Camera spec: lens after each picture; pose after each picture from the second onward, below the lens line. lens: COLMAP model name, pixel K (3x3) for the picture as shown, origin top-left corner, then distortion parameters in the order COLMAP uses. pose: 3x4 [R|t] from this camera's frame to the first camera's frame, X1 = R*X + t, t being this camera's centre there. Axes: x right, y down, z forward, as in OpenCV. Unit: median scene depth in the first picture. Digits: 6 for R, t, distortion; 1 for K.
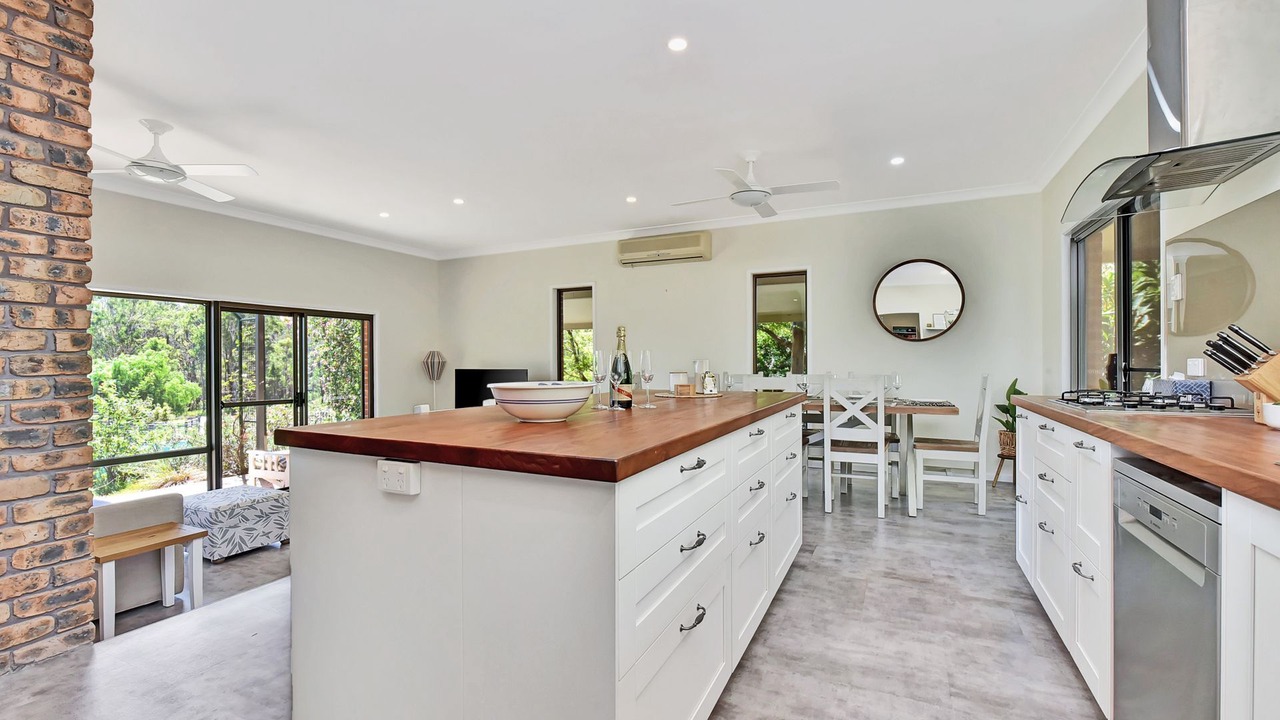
lens RADIAL K [[536.8, 0, 635.6], [0, 536.8, 363.4], [0, 0, 1]] dist [-0.028154, -0.000018]
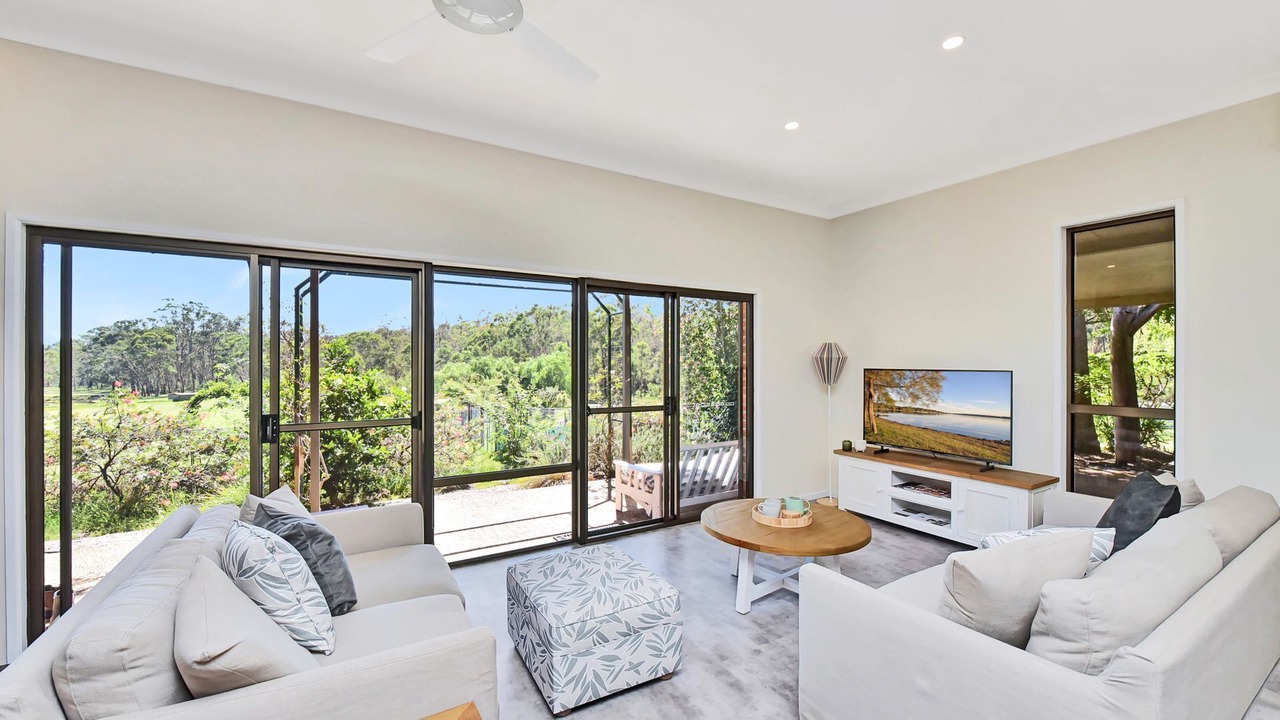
lens RADIAL K [[536.8, 0, 635.6], [0, 536.8, 363.4], [0, 0, 1]] dist [-0.028154, -0.000018]
pose [[0.824751, 0.008245, -0.565436, -0.225782], [-0.006472, 0.999966, 0.005141, 0.003600], [0.565459, -0.000580, 0.824776, 0.316187]]
